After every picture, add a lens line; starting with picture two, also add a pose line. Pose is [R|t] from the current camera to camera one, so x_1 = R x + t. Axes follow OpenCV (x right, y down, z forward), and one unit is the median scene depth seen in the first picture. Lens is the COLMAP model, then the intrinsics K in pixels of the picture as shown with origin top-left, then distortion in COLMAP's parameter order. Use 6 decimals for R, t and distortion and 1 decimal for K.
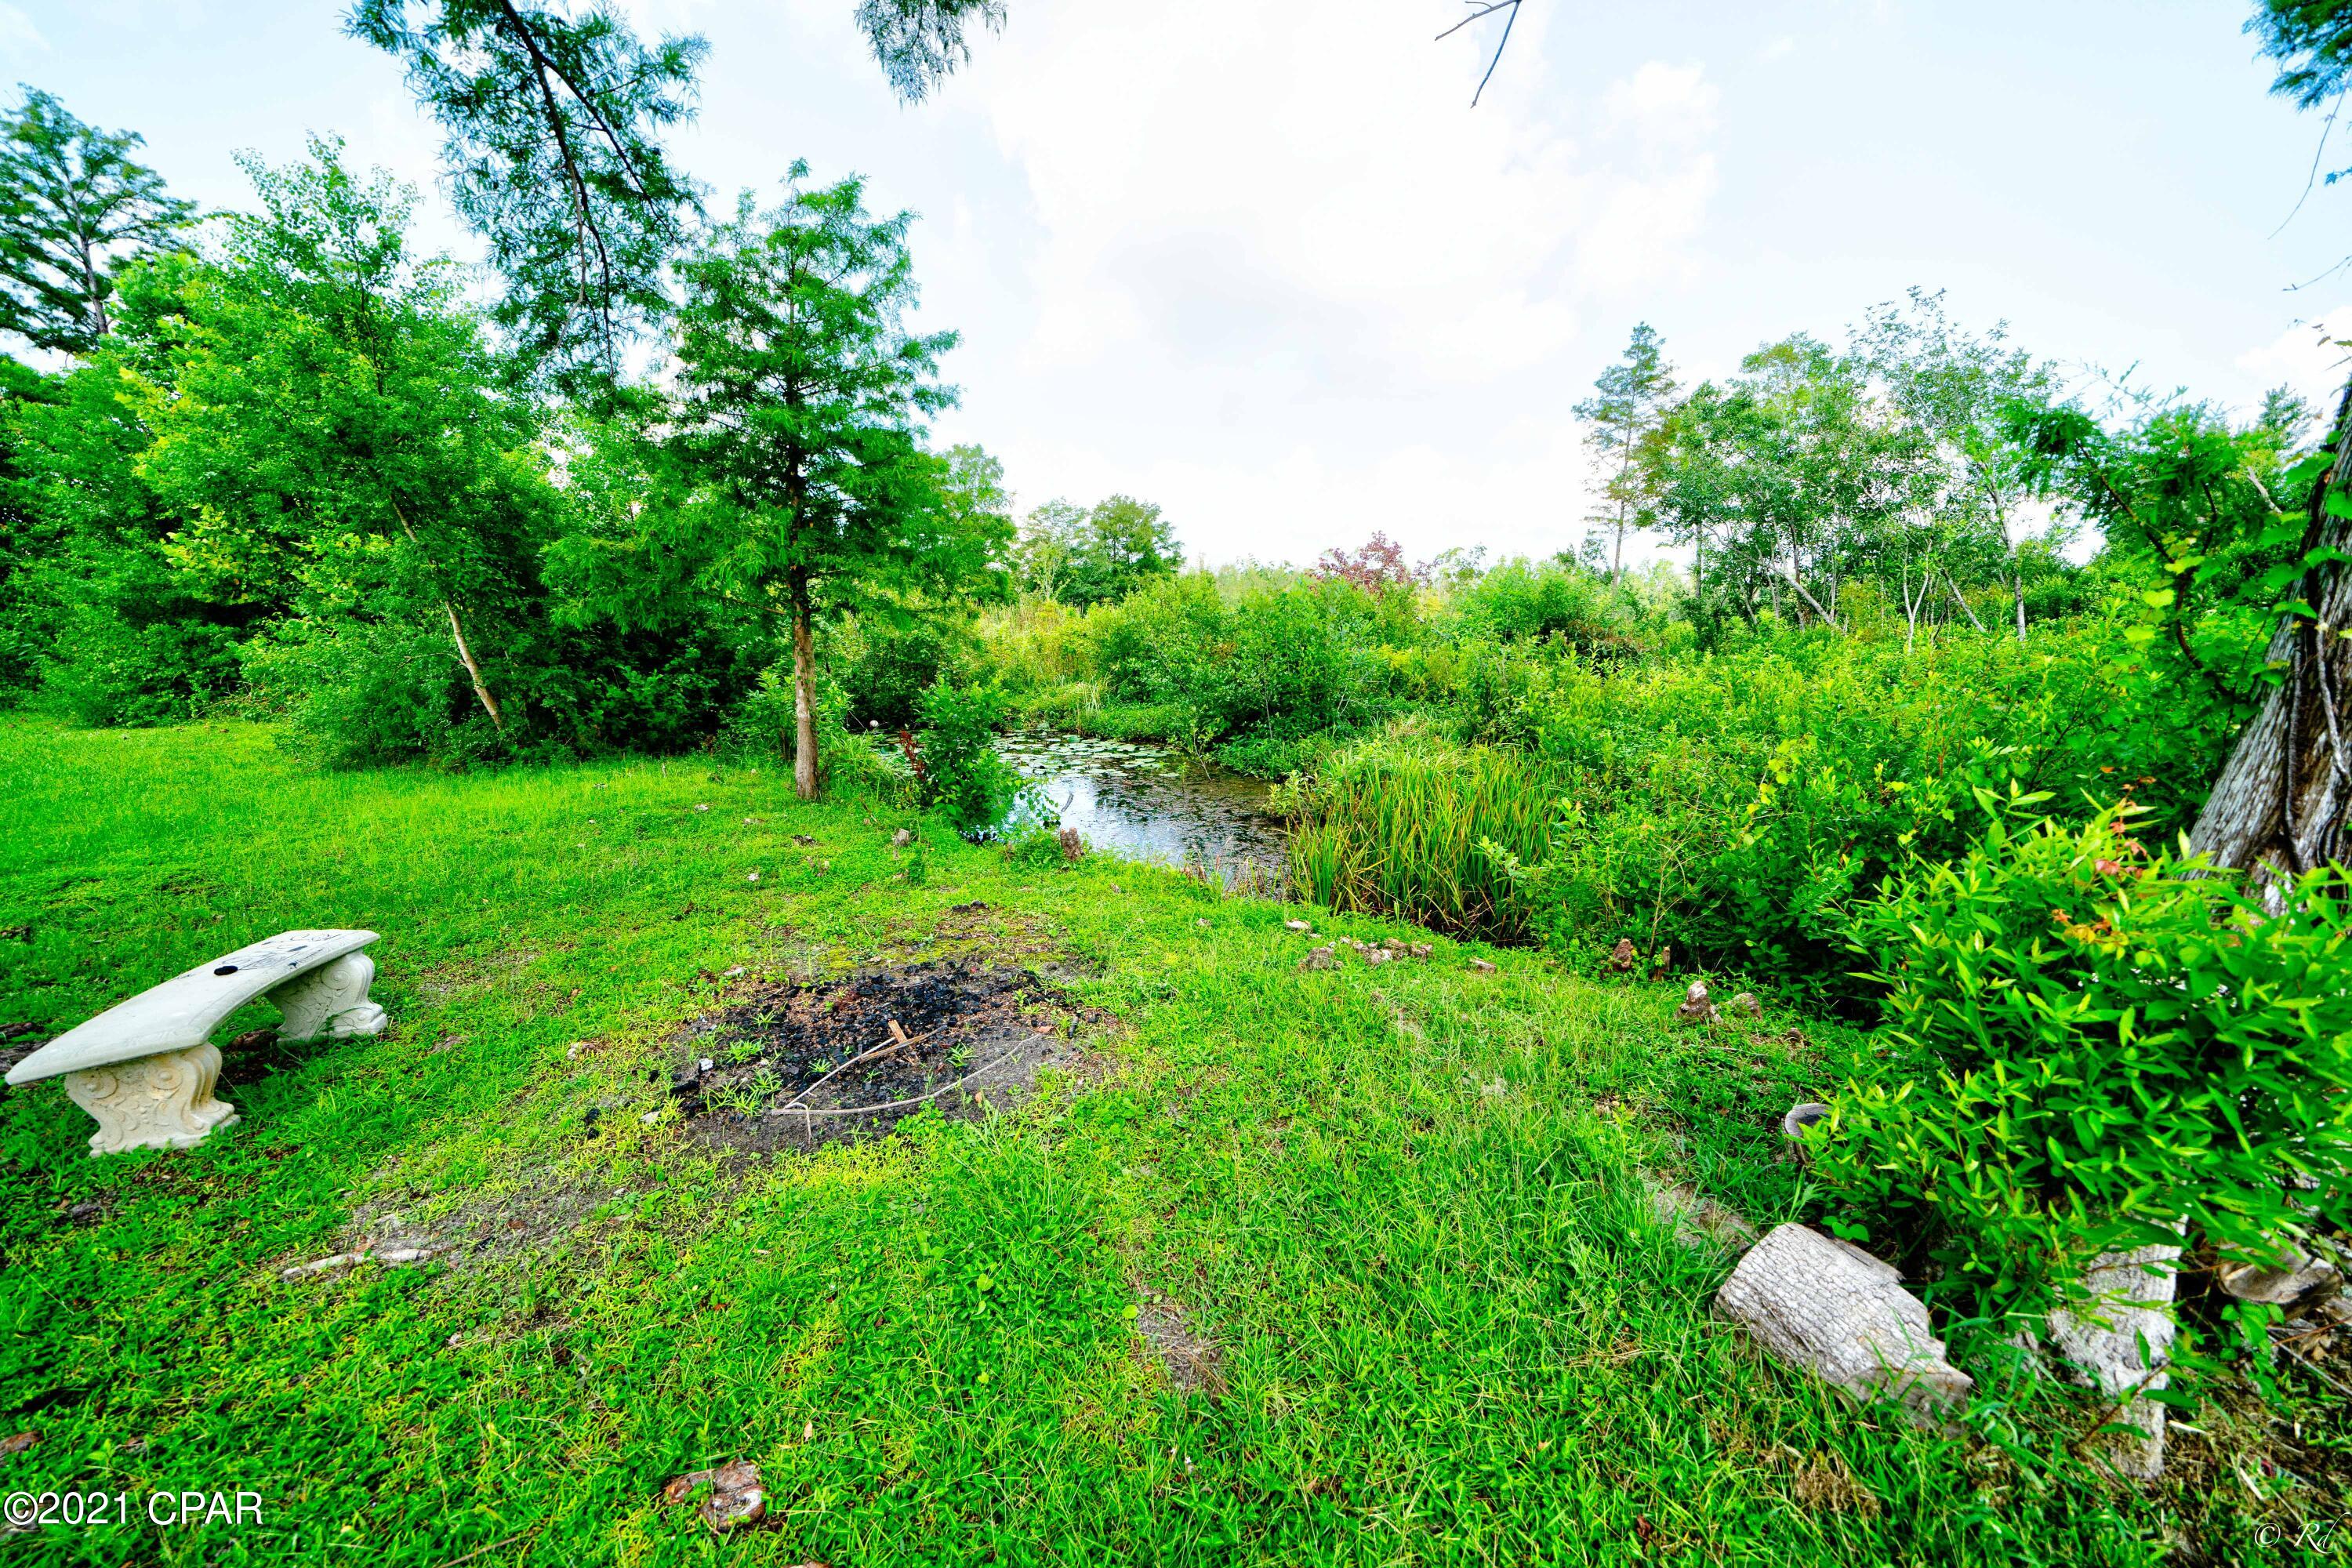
lens RADIAL K [[809.0, 0, 1180.8], [0, 809.0, 784.5], [0, 0, 1]] dist [-0.018385, 0.000423]
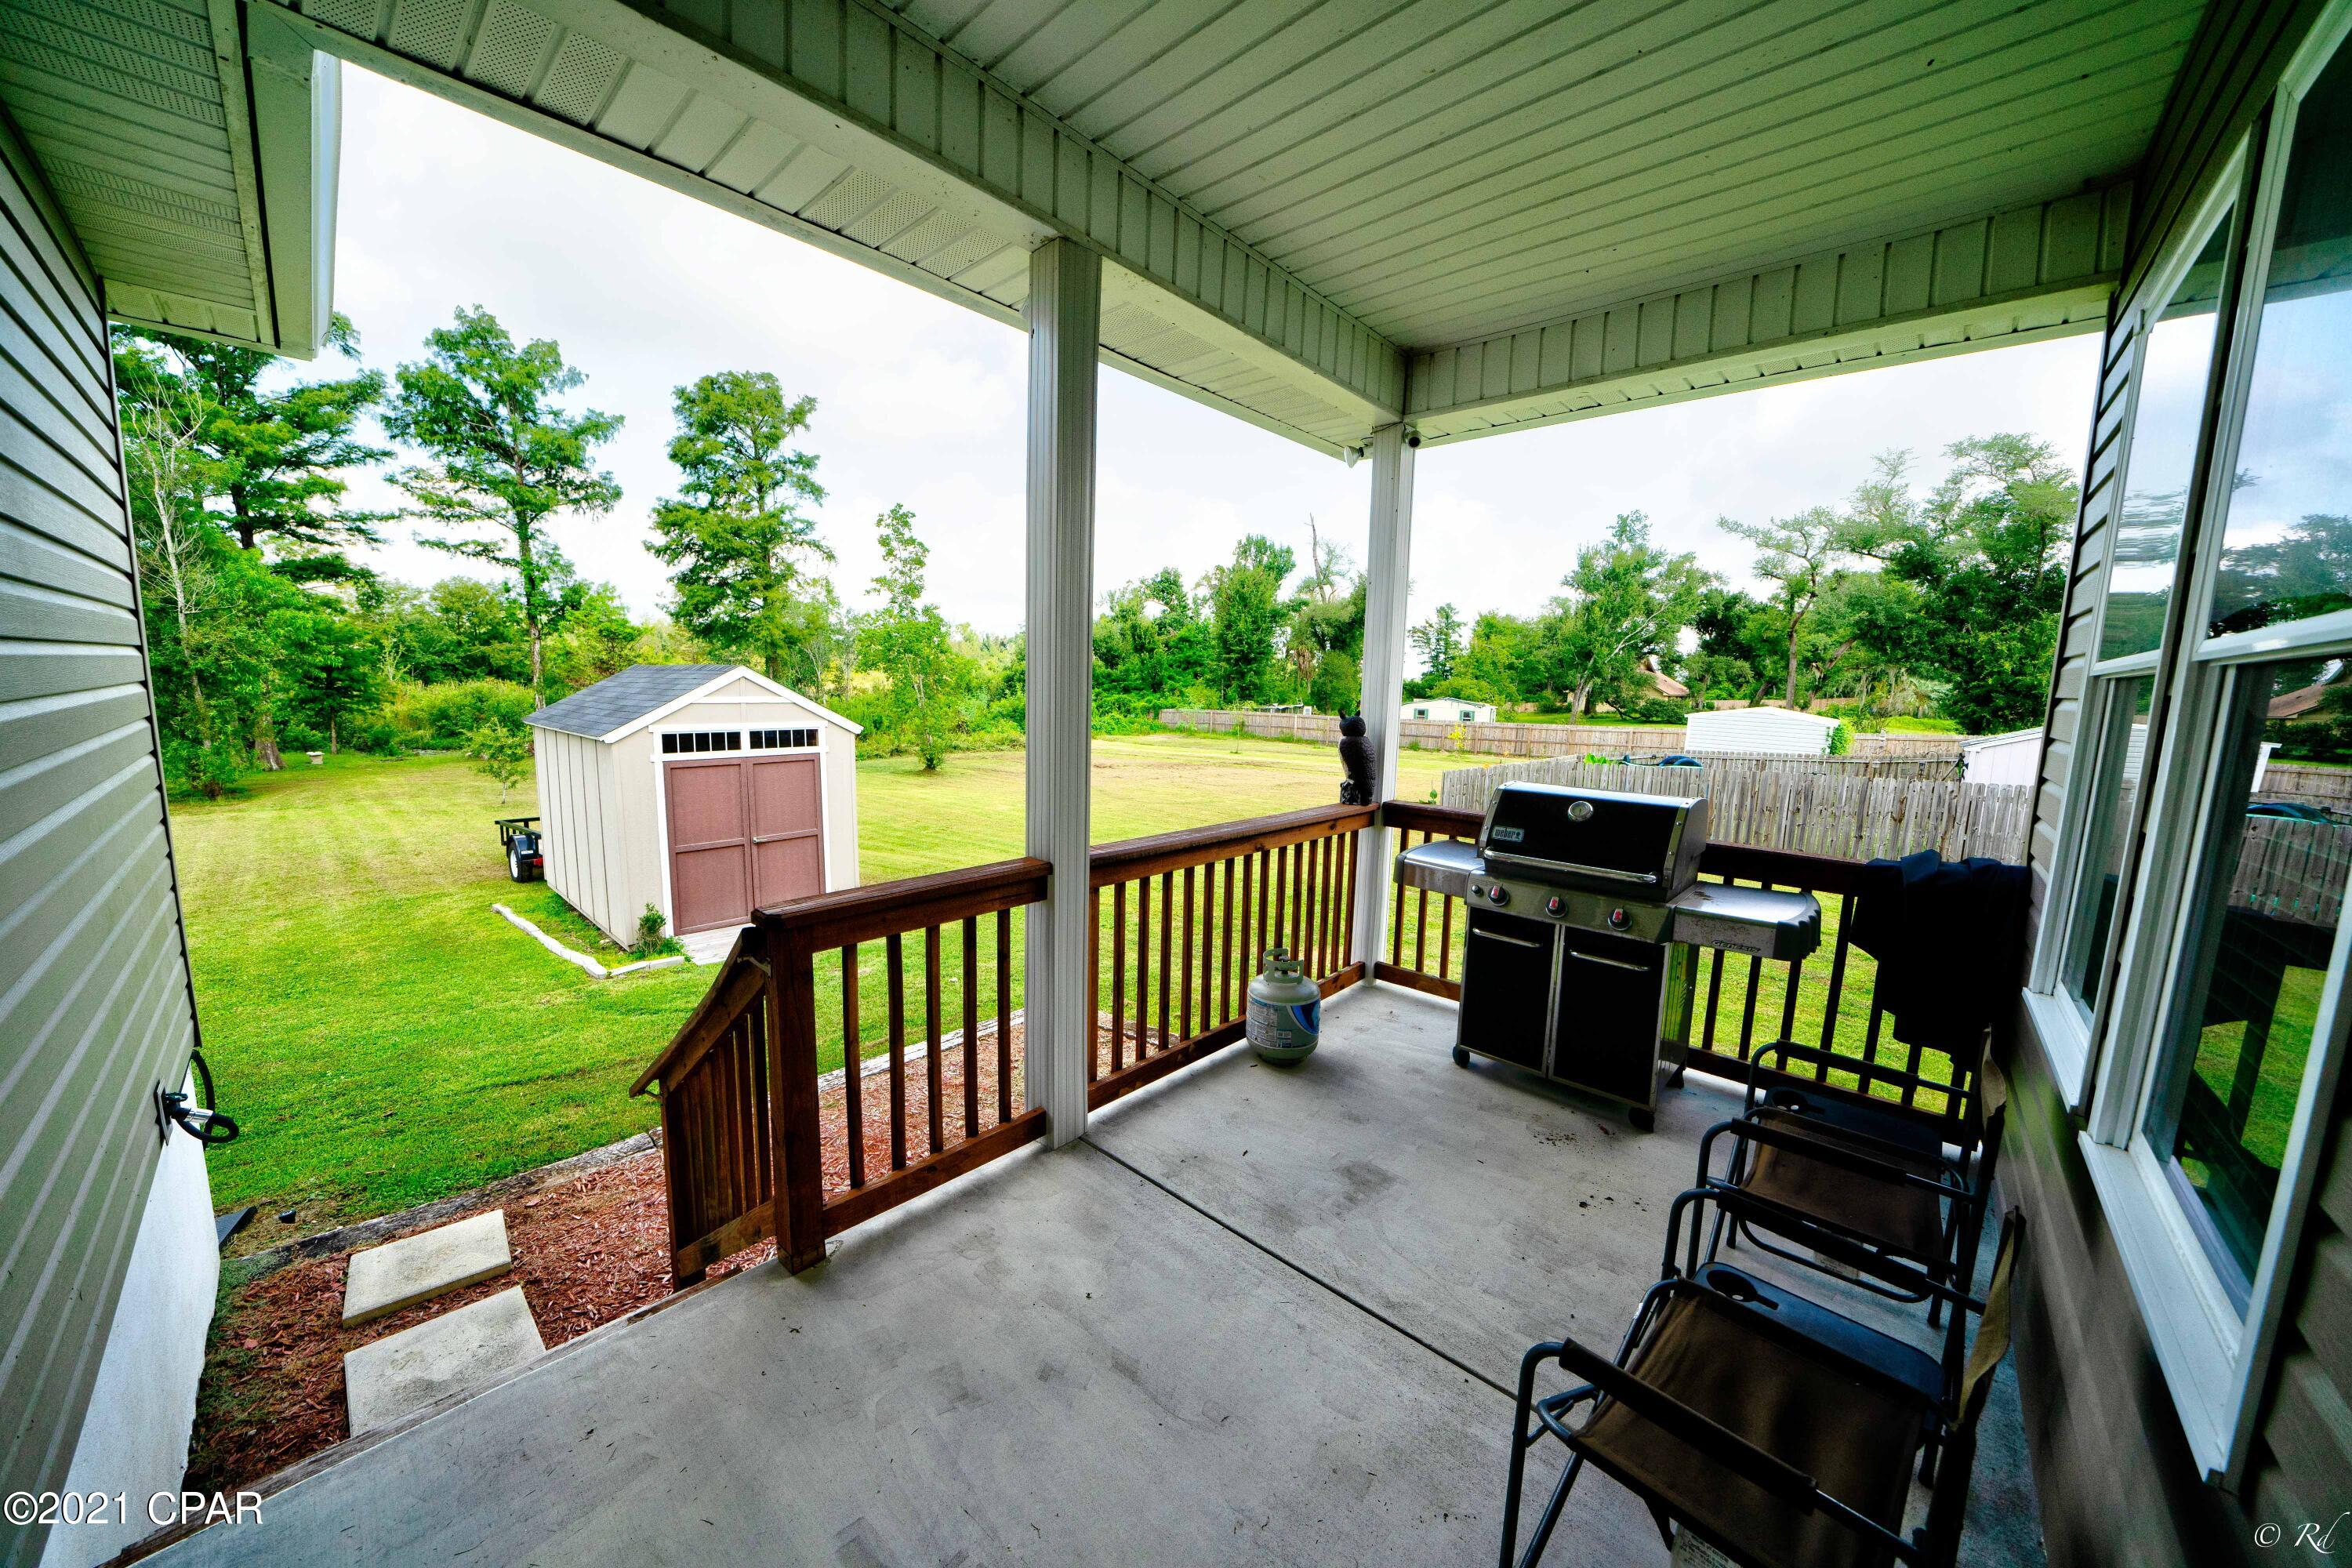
lens RADIAL K [[809.0, 0, 1164.9], [0, 809.0, 783.7], [0, 0, 1]] dist [-0.018385, 0.000423]
pose [[0.812150, -0.055515, 0.580802, 0.079108], [0.093063, 0.995044, -0.035022, 0.088105], [-0.575979, 0.082494, 0.813292, -0.602010]]
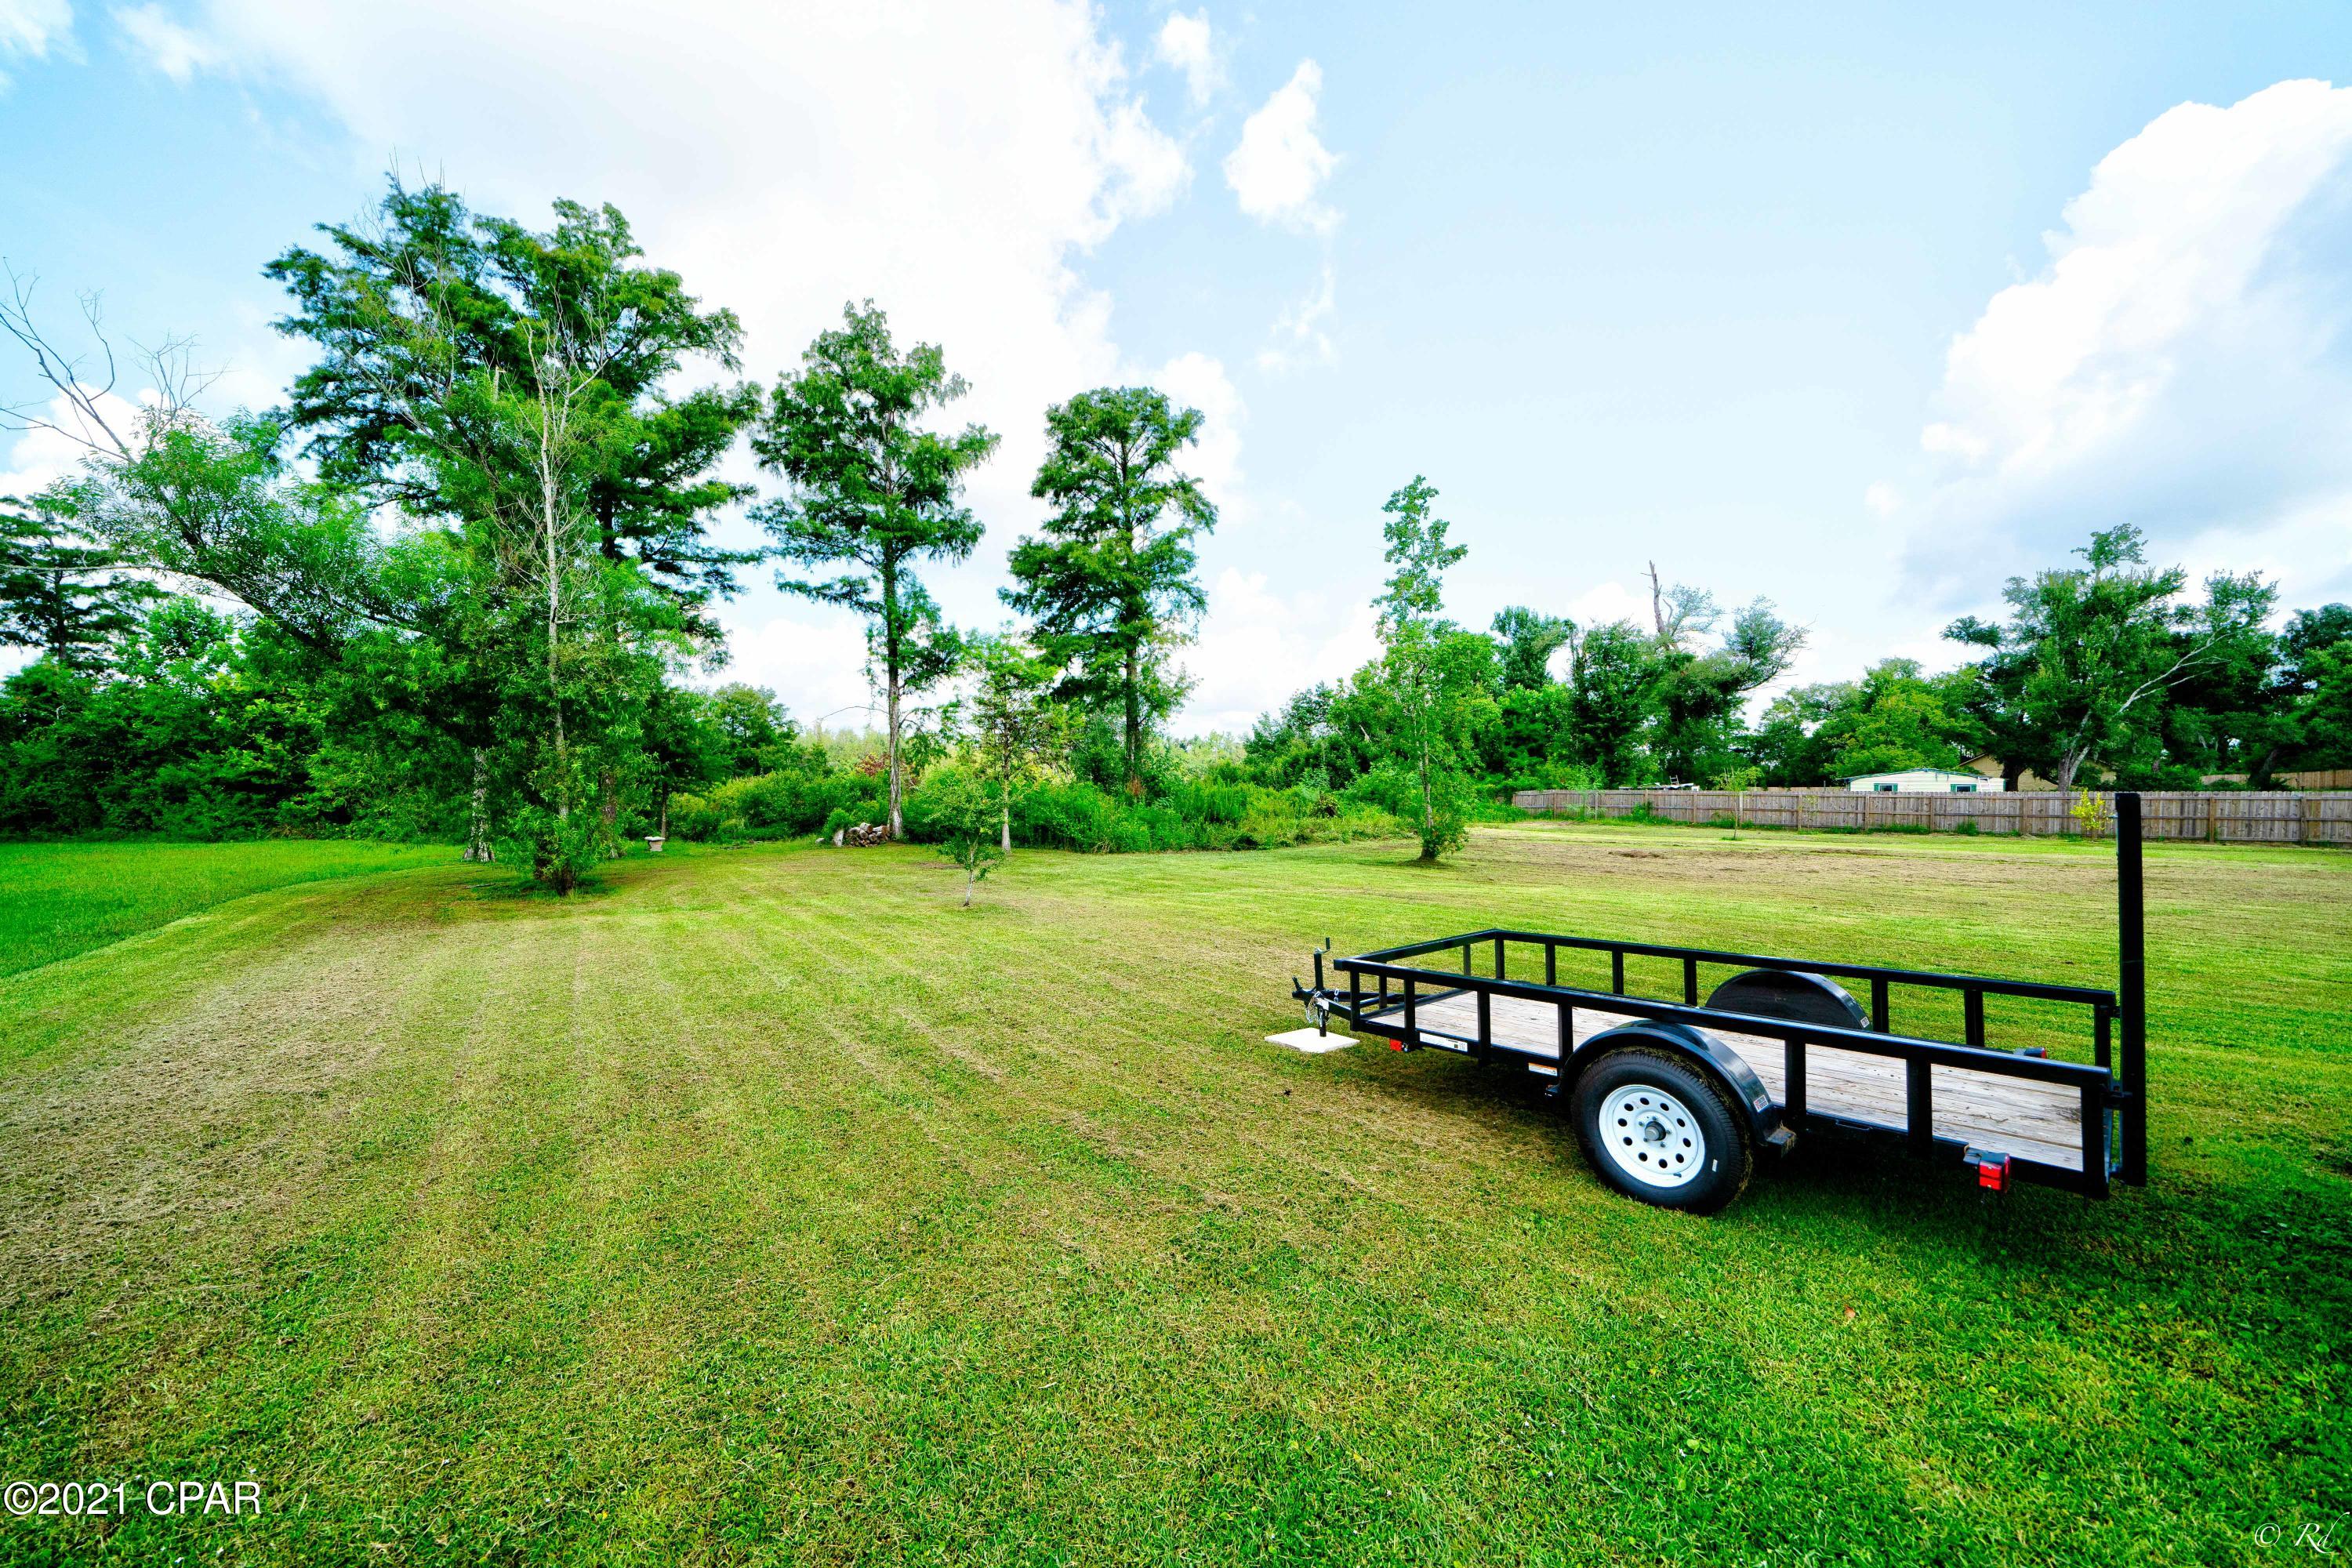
lens RADIAL K [[809.0, 0, 1174.4], [0, 809.0, 786.4], [0, 0, 1]] dist [-0.018385, 0.000423]
pose [[0.907068, -0.000880, 0.420982, 0.012127], [0.081273, 0.981552, -0.173063, 0.070319], [-0.413064, 0.191195, 0.890406, -0.394688]]
